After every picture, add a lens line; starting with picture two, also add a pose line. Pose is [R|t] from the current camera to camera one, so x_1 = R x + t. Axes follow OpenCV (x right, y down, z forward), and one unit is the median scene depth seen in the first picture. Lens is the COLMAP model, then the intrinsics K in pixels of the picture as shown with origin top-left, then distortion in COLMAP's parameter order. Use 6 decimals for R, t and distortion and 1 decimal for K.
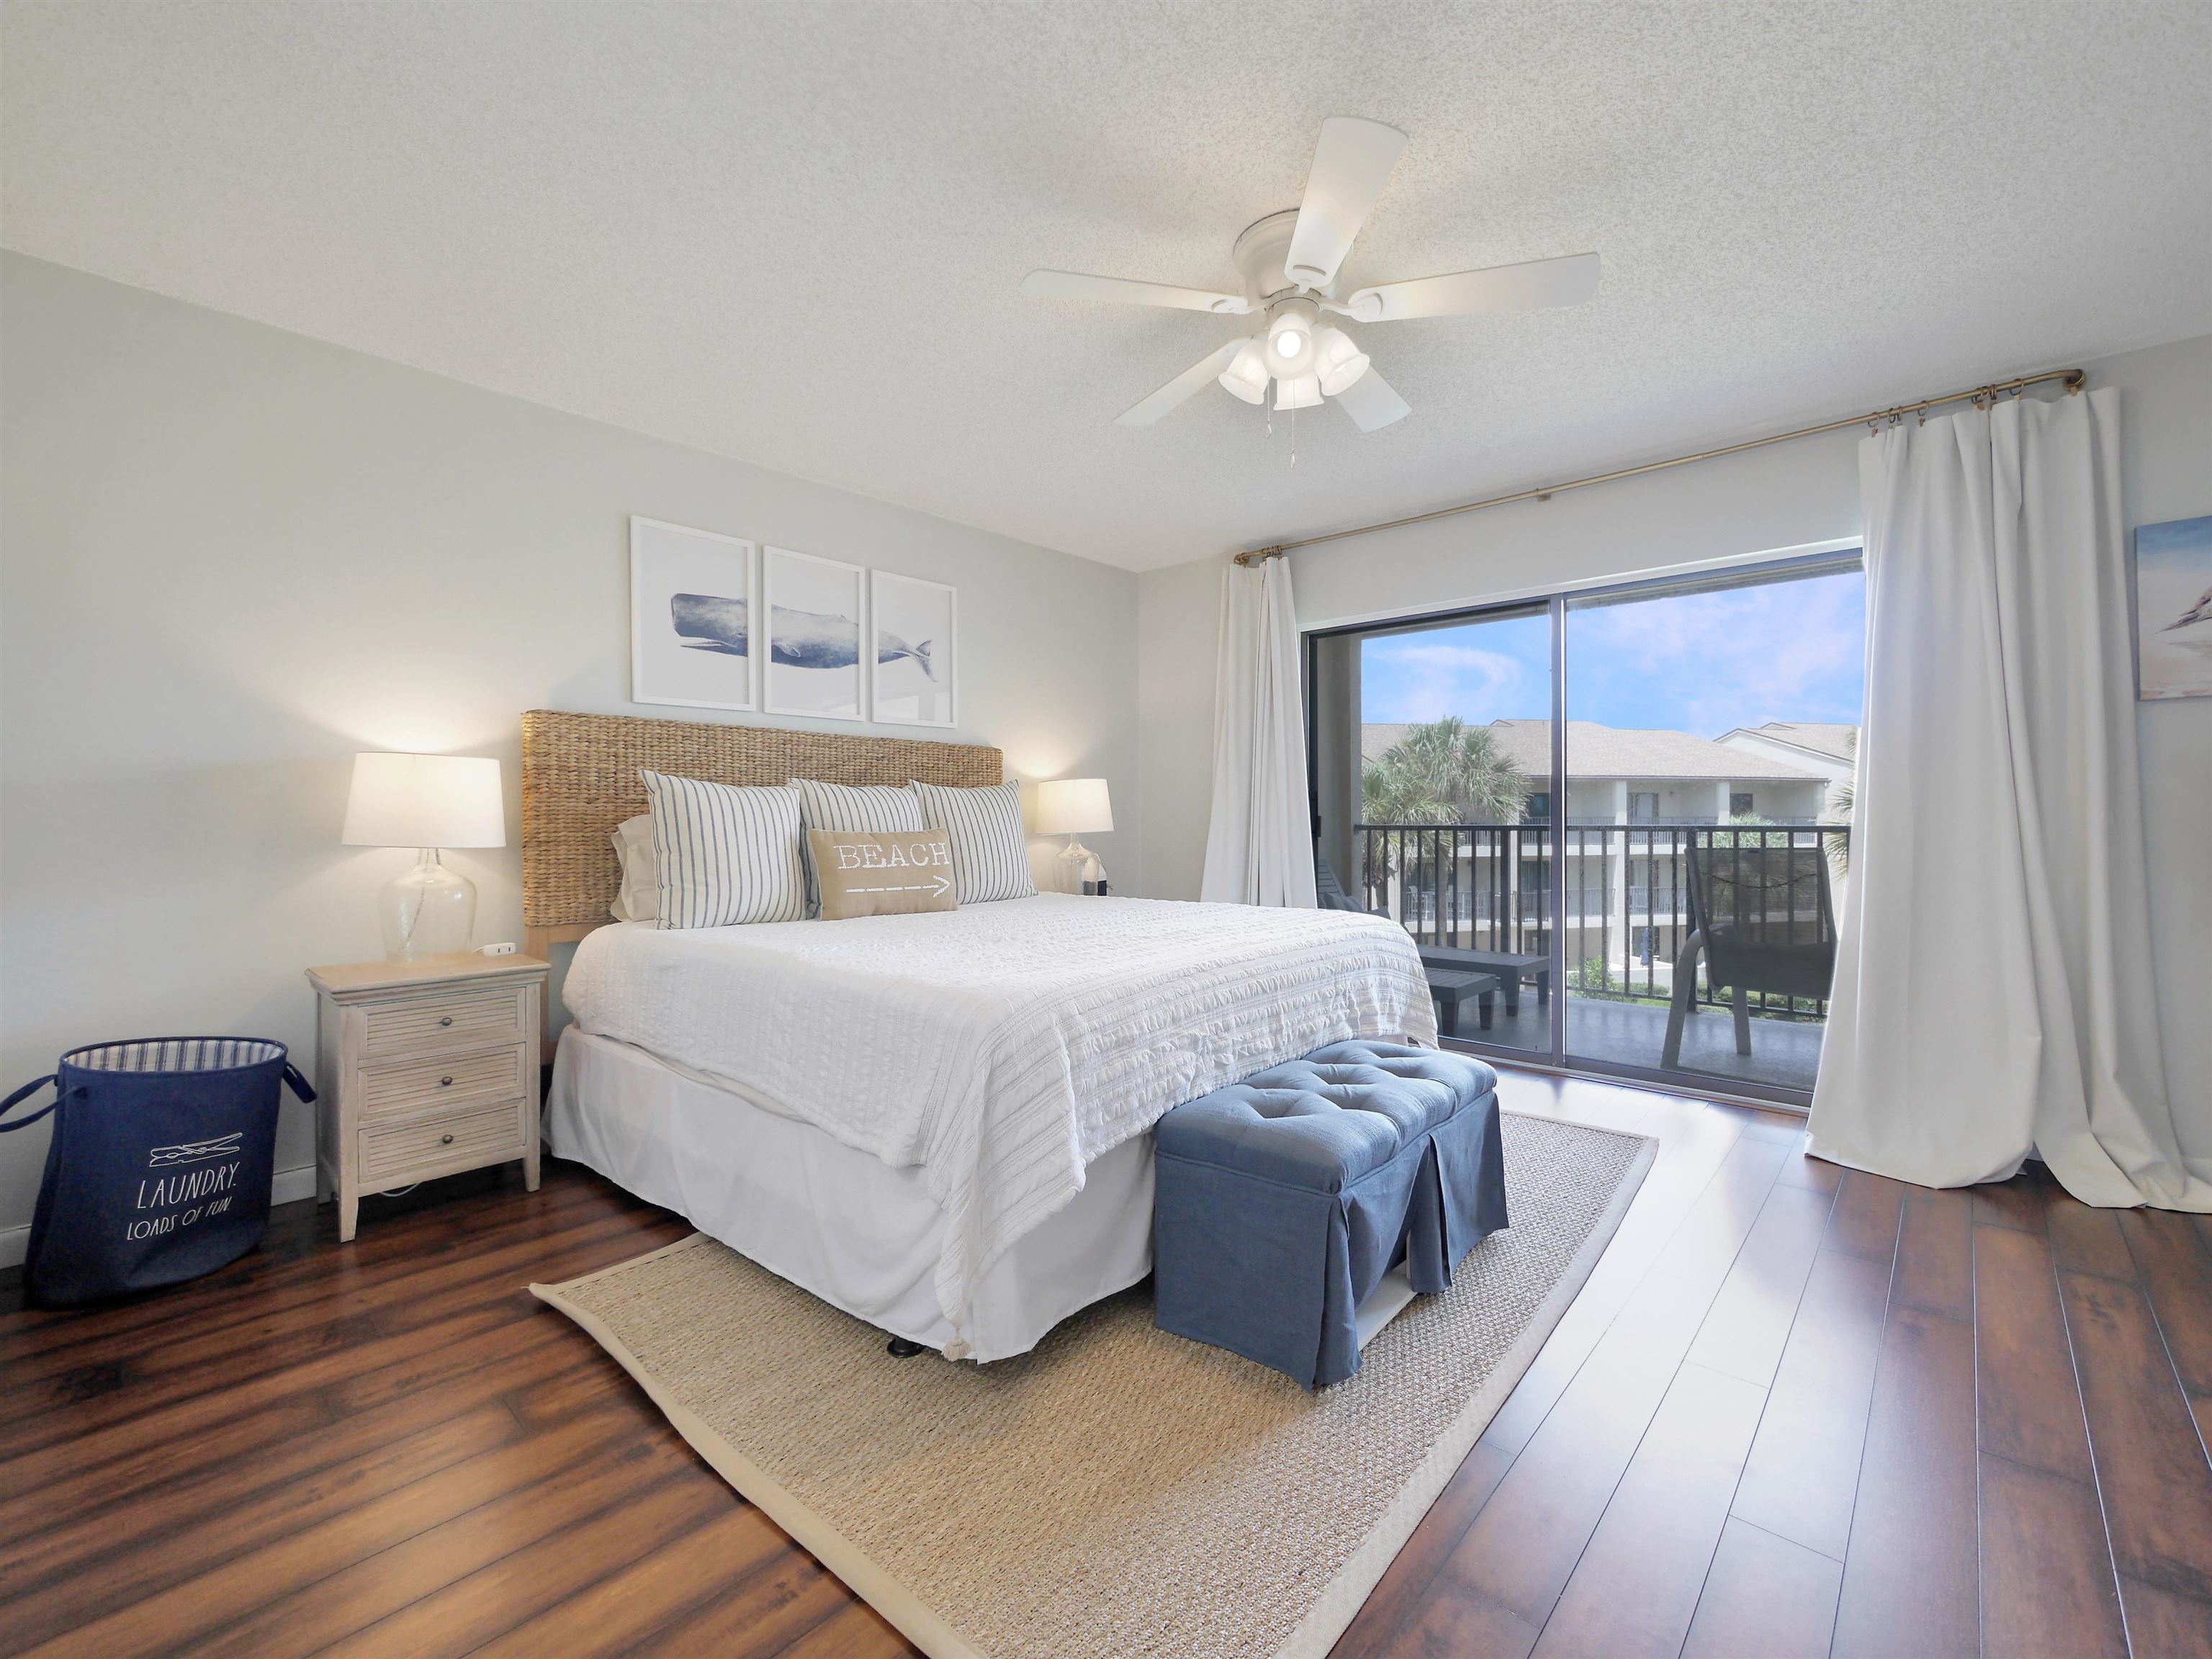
lens RADIAL K [[946.9, 0, 1093.5], [0, 946.9, 812.3], [0, 0, 1]] dist [-0.011044, 0.000324]
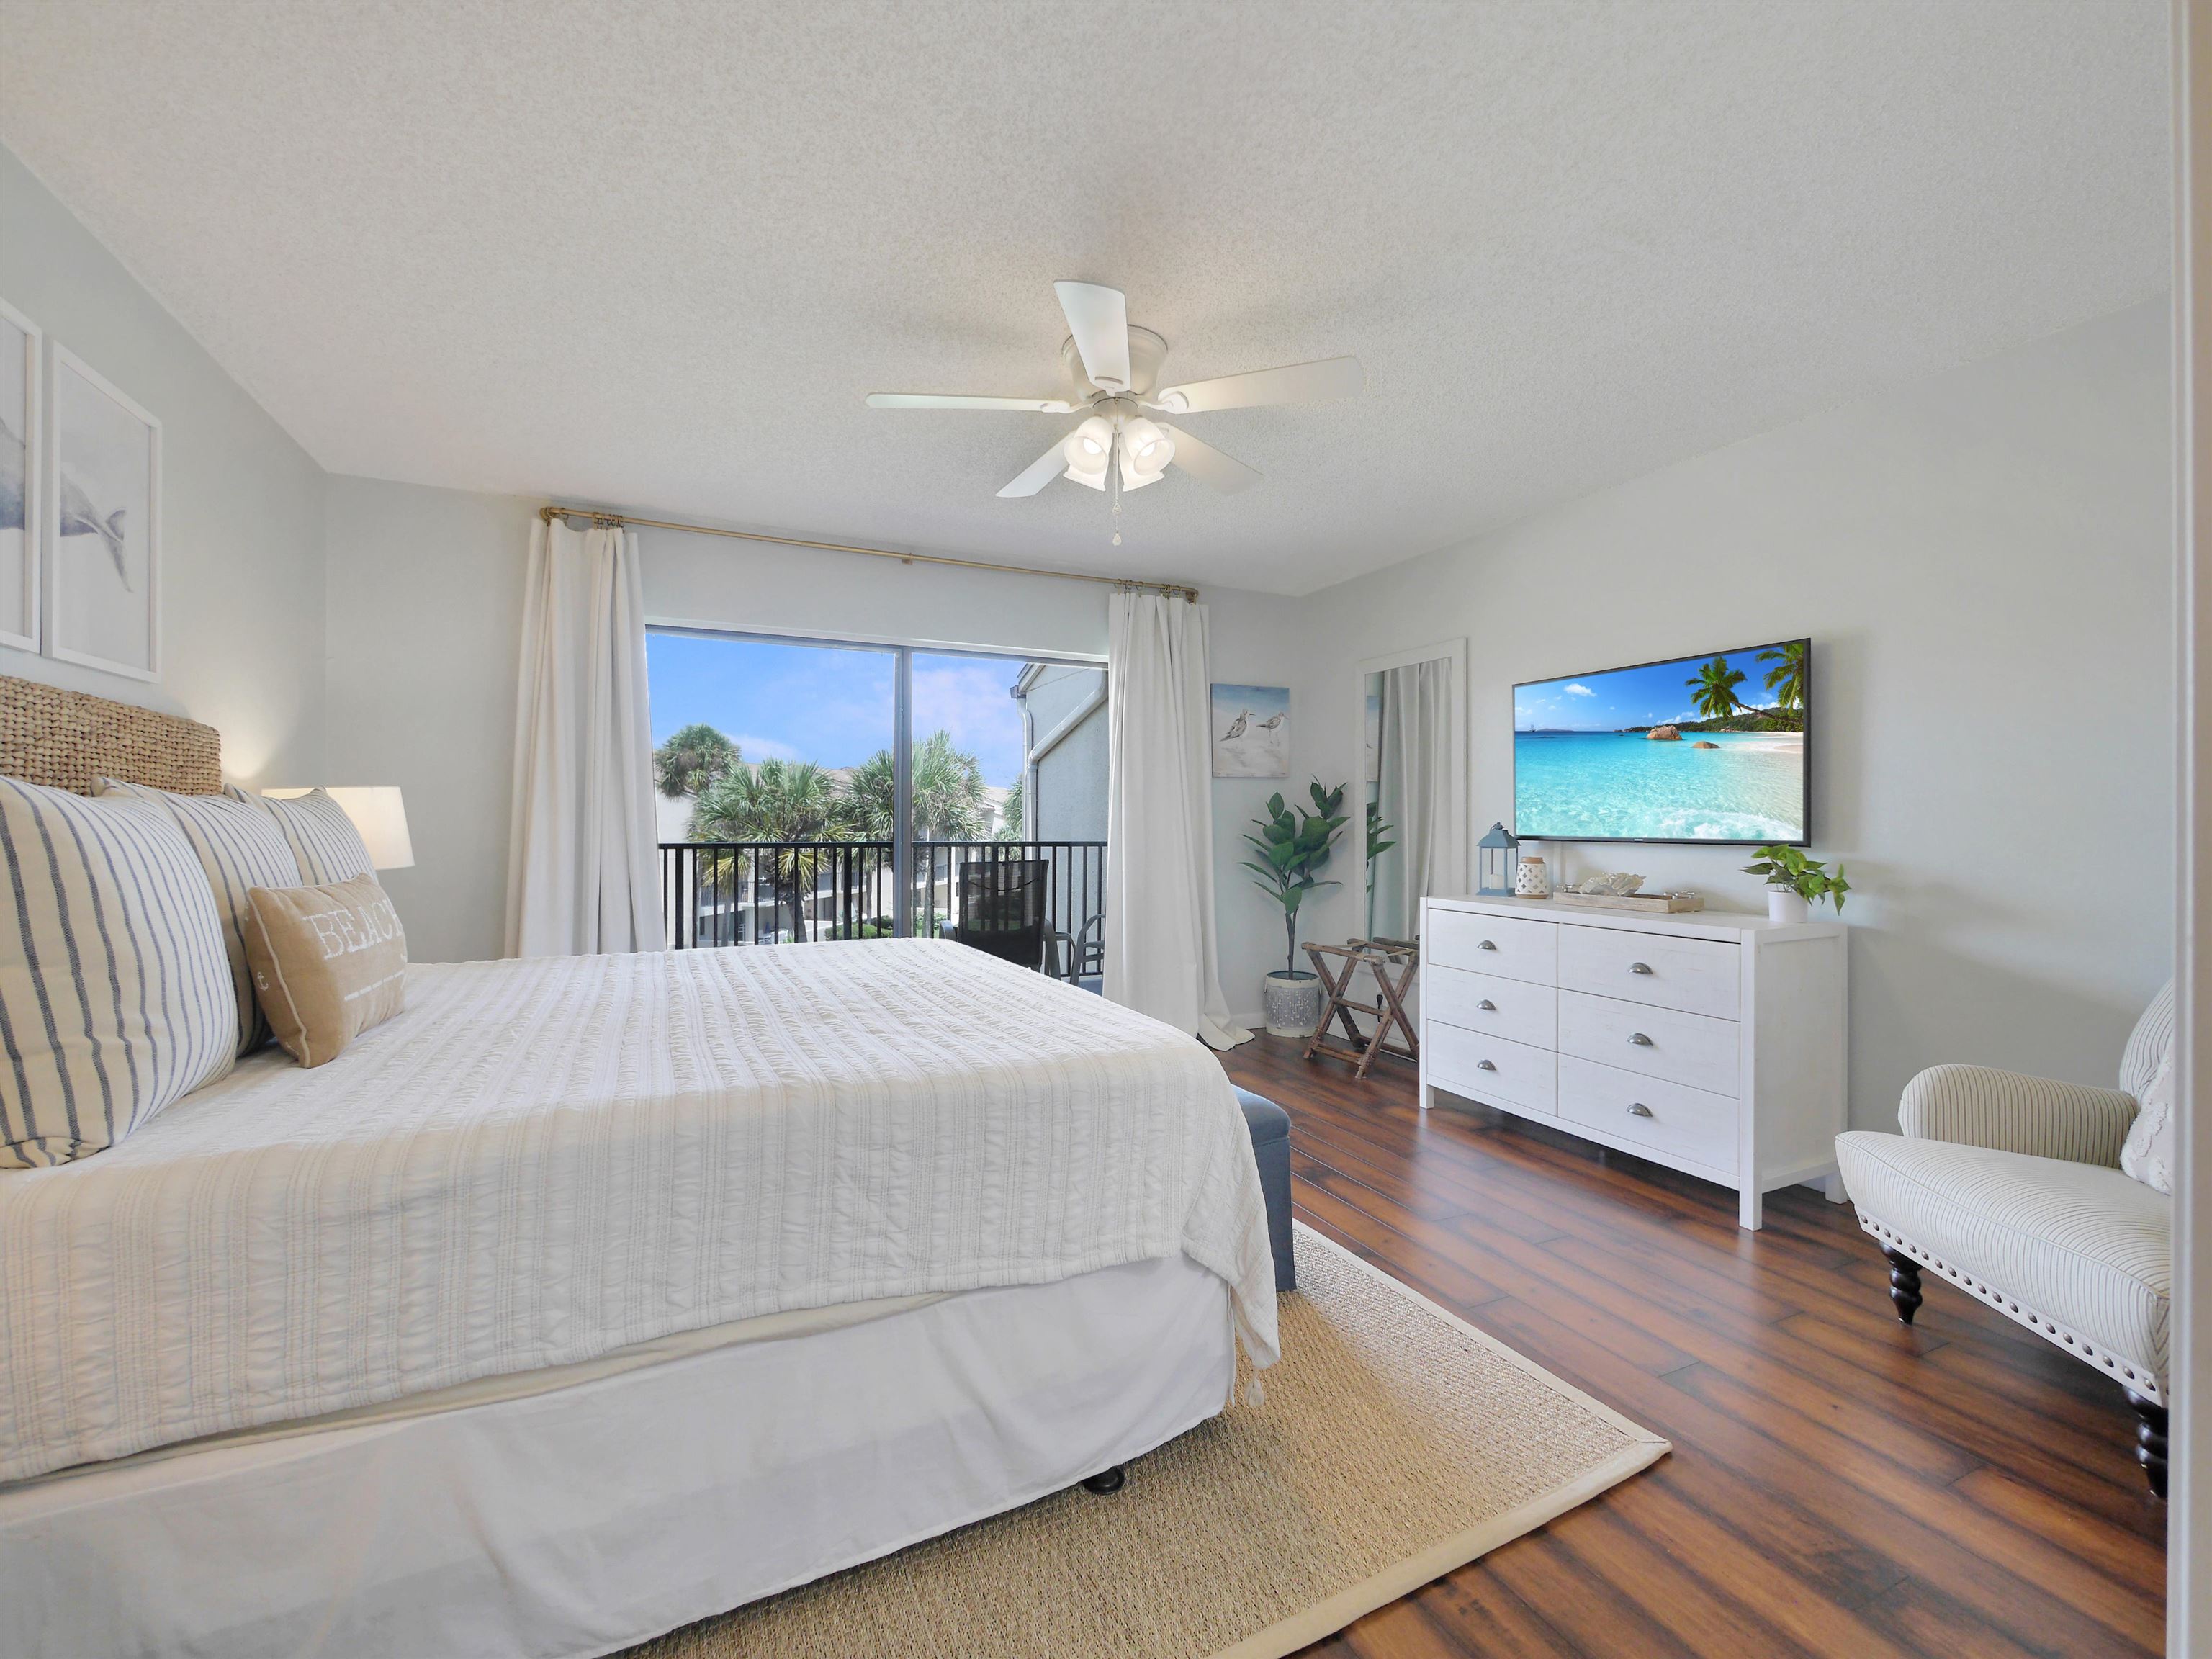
lens RADIAL K [[946.9, 0, 1125.0], [0, 946.9, 822.7], [0, 0, 1]] dist [-0.011044, 0.000324]
pose [[0.364005, 0.005890, 0.931378, -0.657444], [-0.007604, 0.999965, -0.003352, -0.019277], [-0.931366, -0.005862, 0.364038, 0.444974]]
